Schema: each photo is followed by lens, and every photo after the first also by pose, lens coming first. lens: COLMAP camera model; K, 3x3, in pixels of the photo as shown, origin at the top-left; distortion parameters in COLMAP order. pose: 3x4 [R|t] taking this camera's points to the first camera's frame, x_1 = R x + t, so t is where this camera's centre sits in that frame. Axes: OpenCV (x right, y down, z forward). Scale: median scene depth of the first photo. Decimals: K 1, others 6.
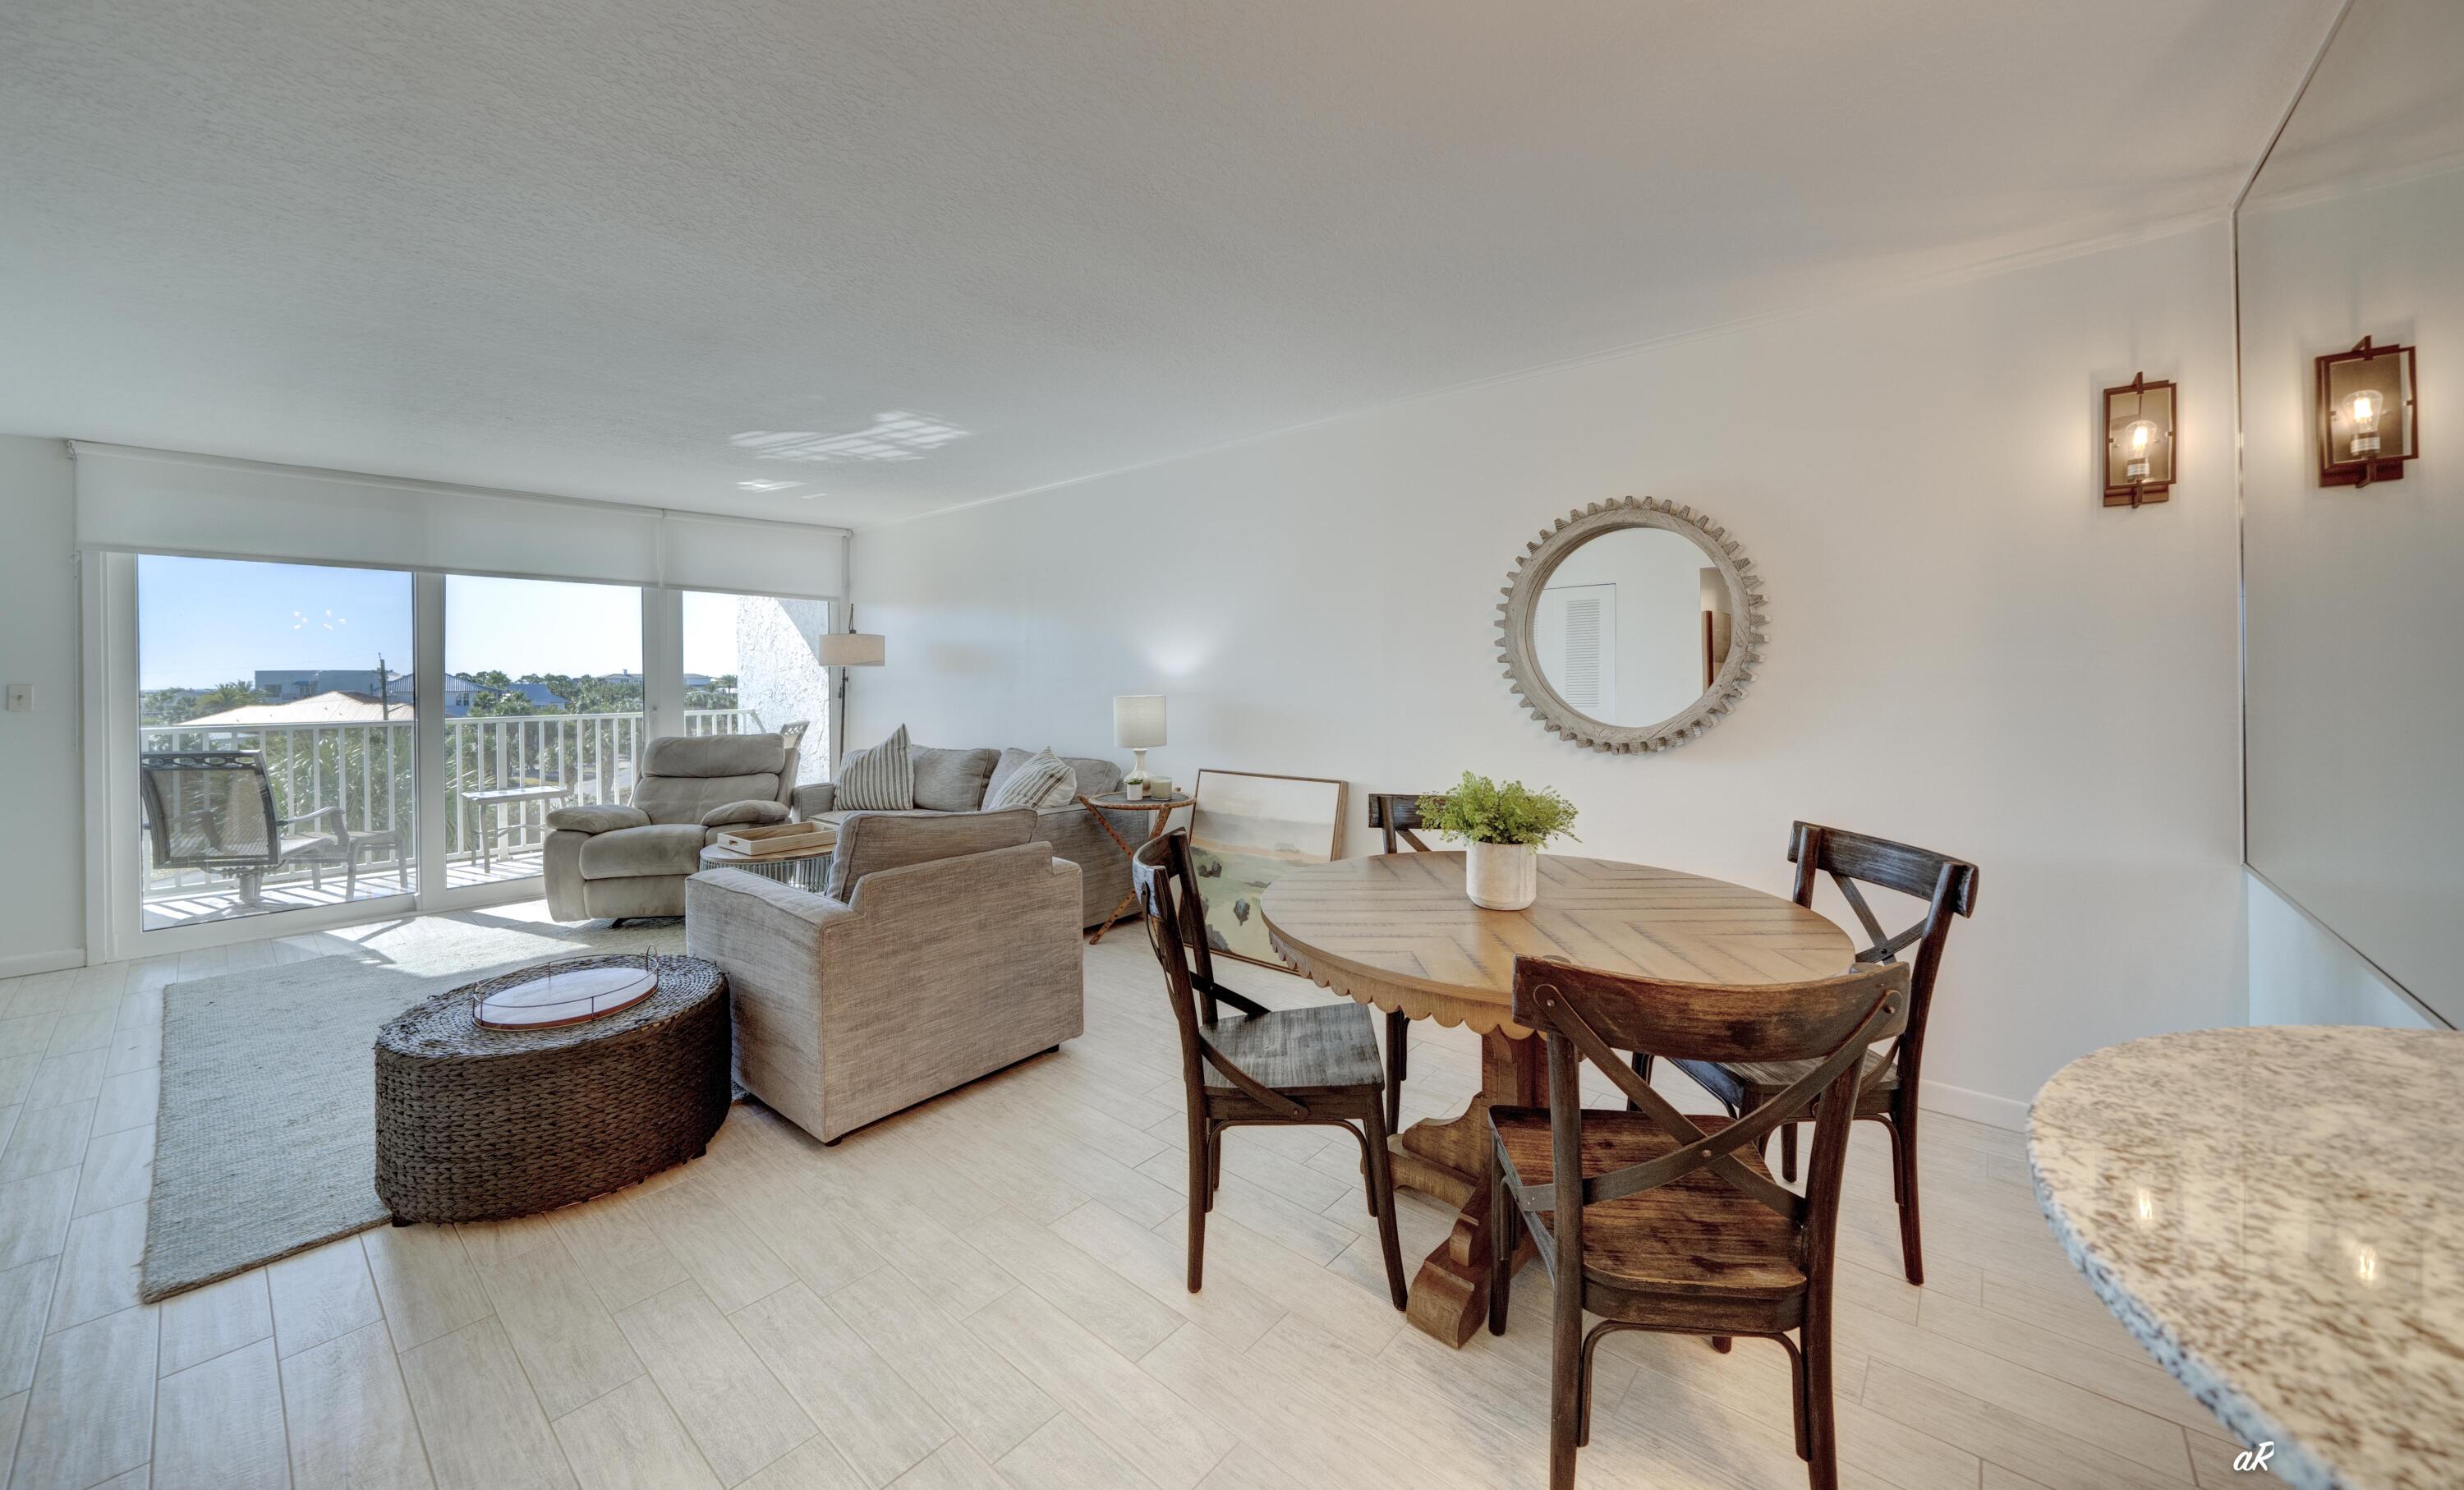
lens RADIAL K [[878.2, 0, 1232.6], [0, 878.2, 671.9], [0, 0, 1]] dist [-0.000339, -0.000041]
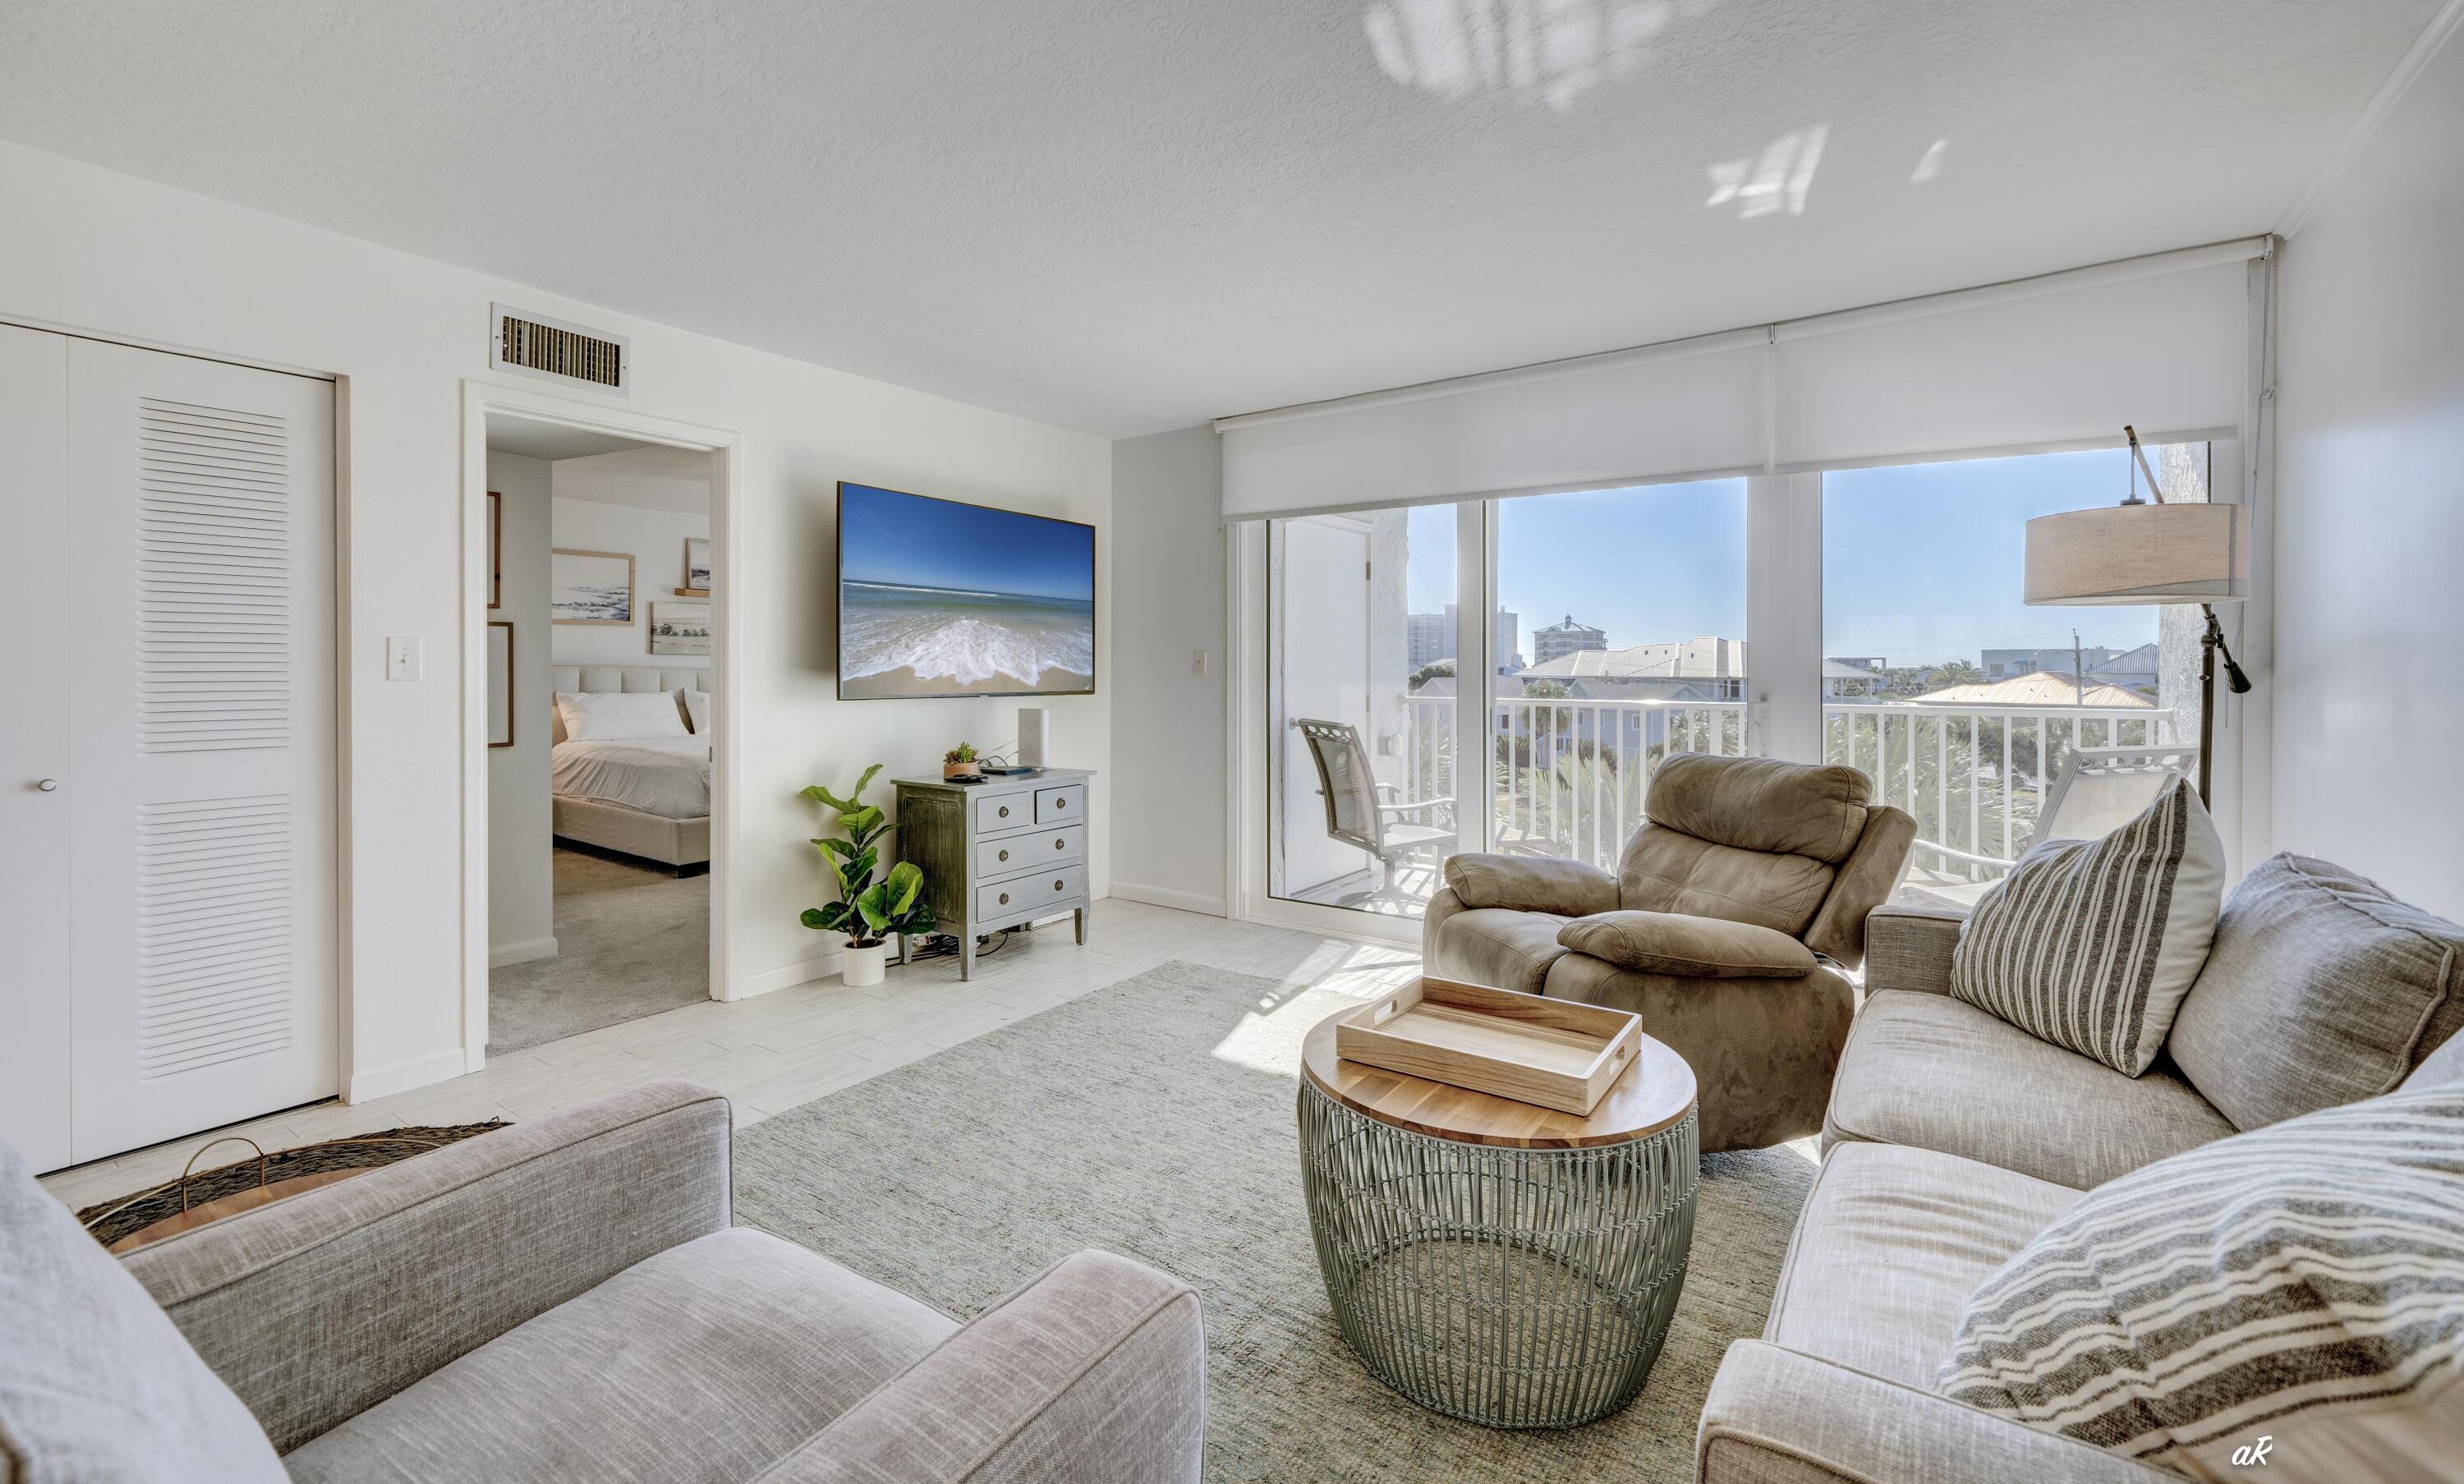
lens RADIAL K [[1043.3, 0, 1211.8], [0, 1043.3, 657.6], [0, 0, 1]] dist [-0.001247, 0.000308]
pose [[0.095226, 0.000299, -0.995456, -0.061826], [0.006277, 0.999980, 0.000901, 0.018247], [0.995436, -0.006334, 0.095222, 0.795081]]
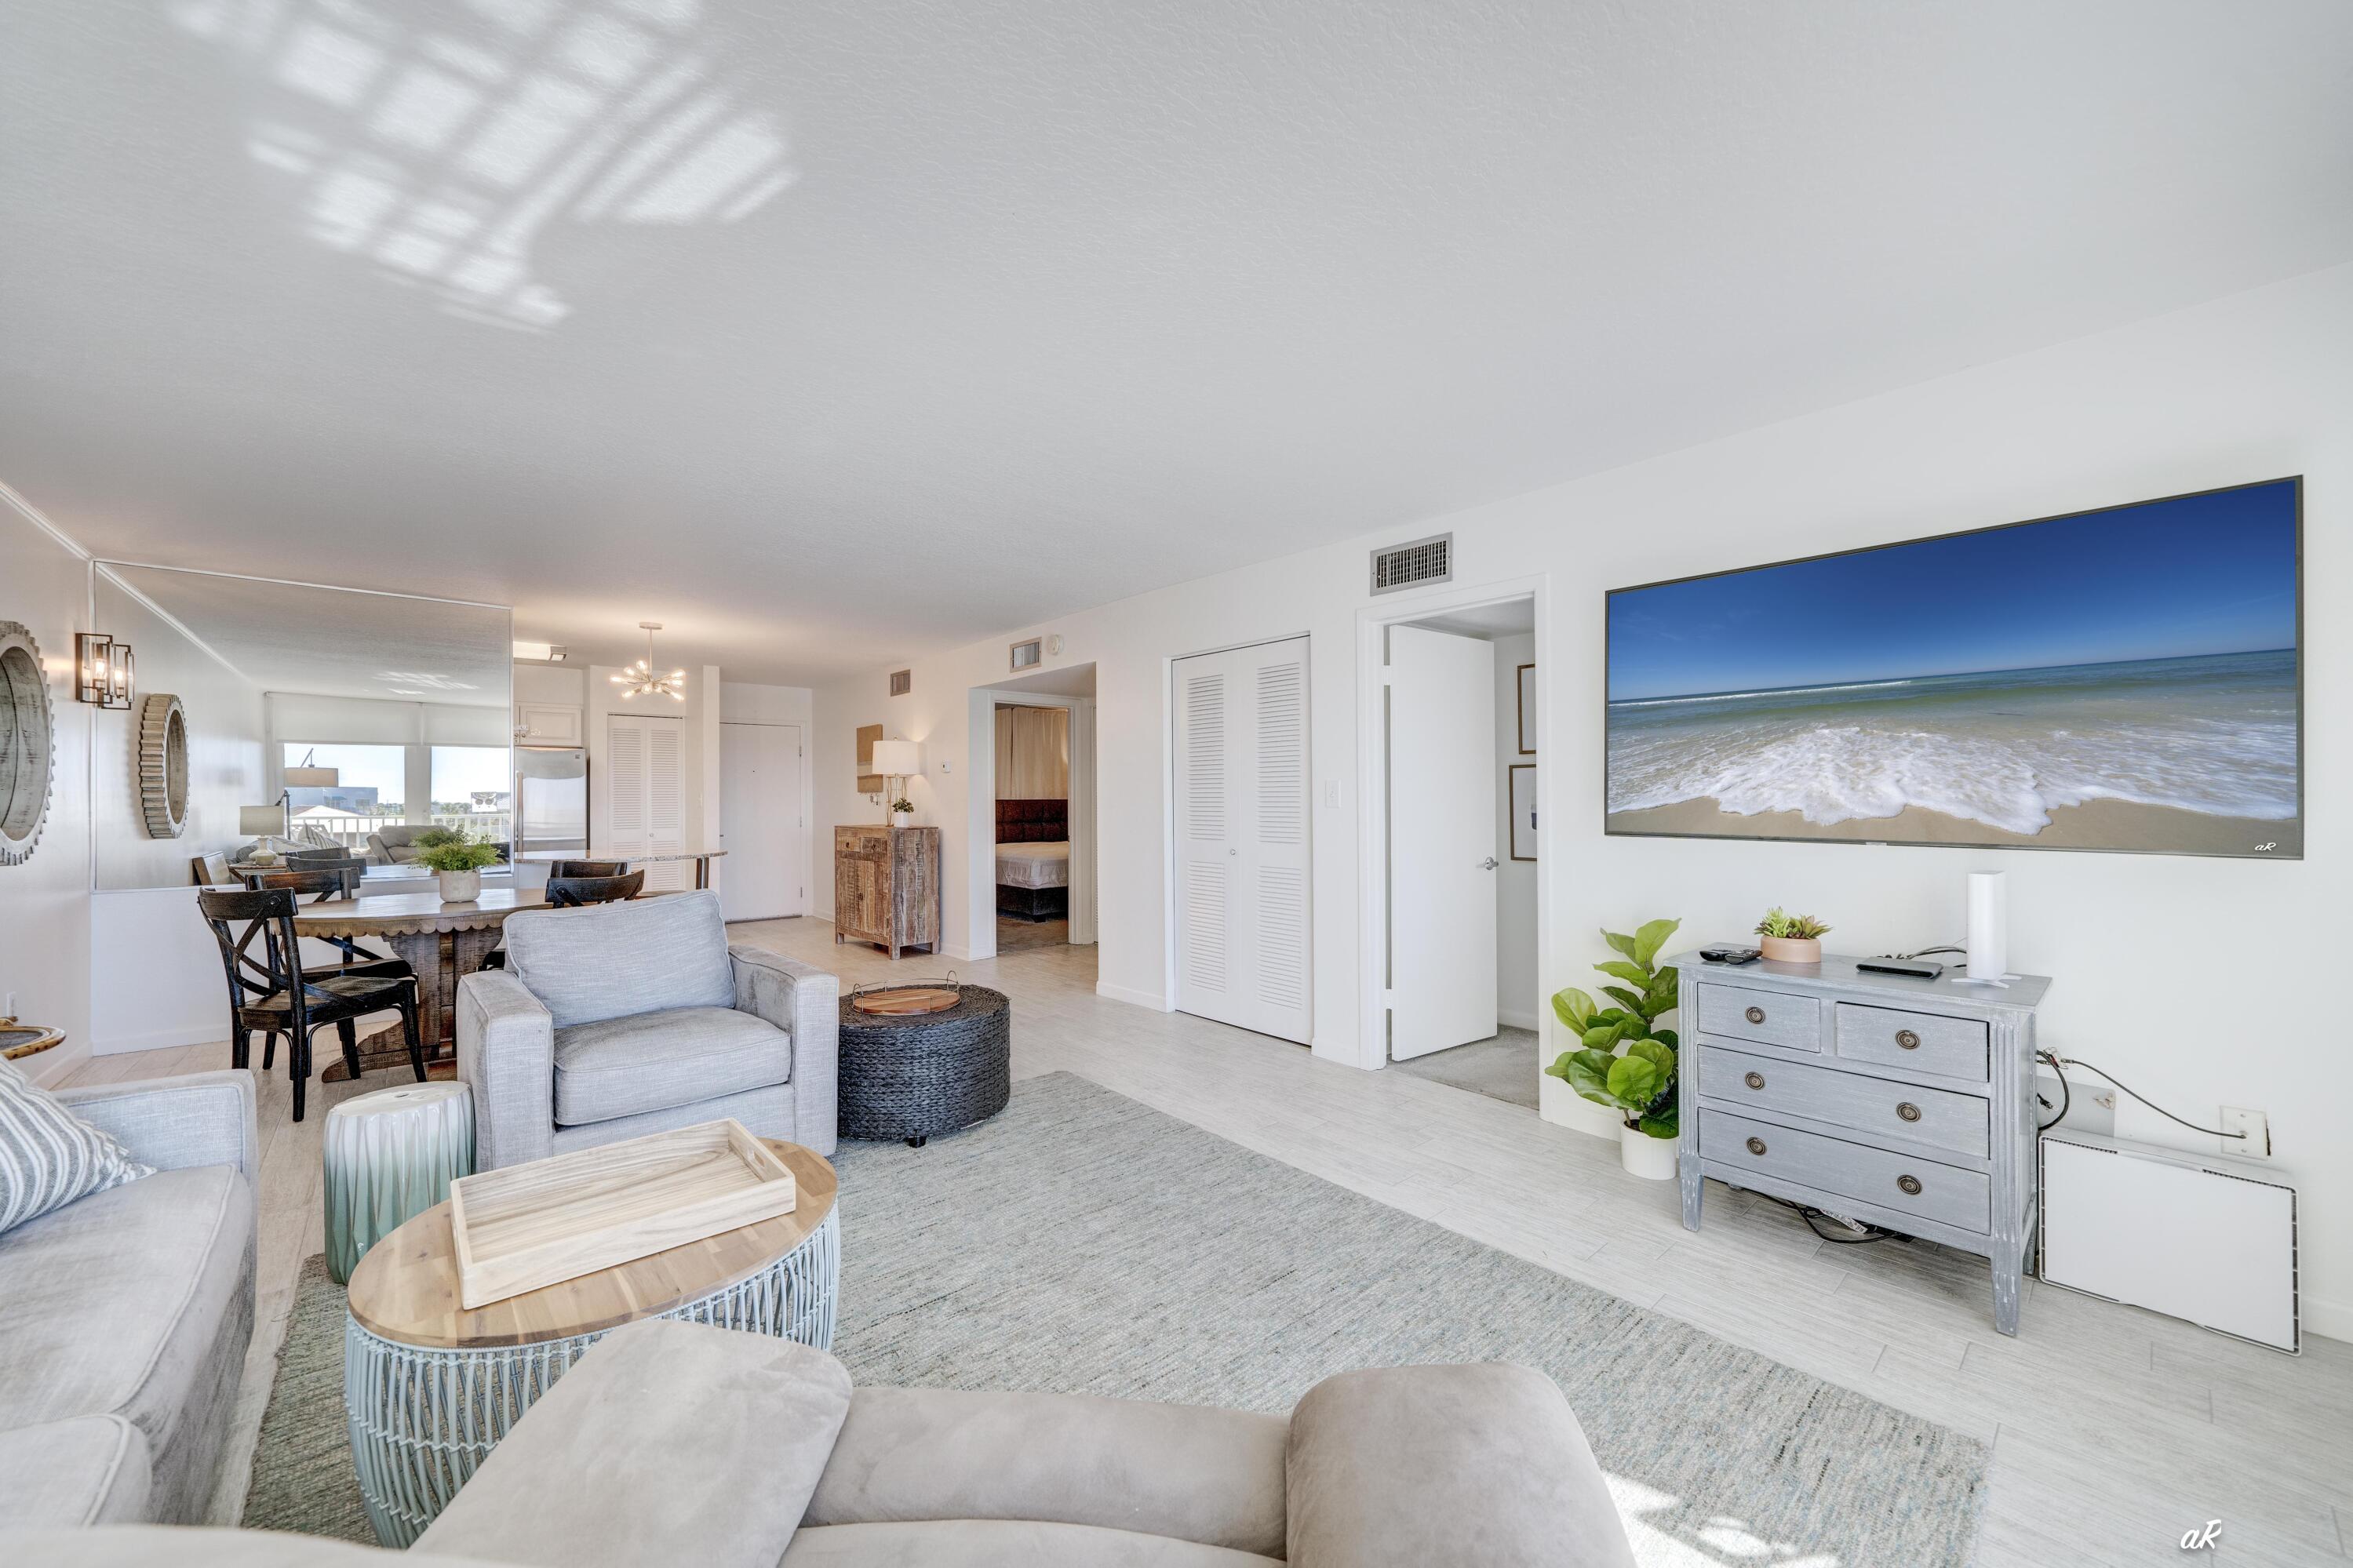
lens RADIAL K [[875.8, 0, 1174.7], [0, 875.8, 794.4], [0, 0, 1]] dist [0.000436, 0.000000]
pose [[-0.987860, 0.009234, 0.155075, -0.748805], [0.007517, 0.999904, -0.011653, 0.027361], [-0.155168, -0.010346, -0.987834, 1.273638]]
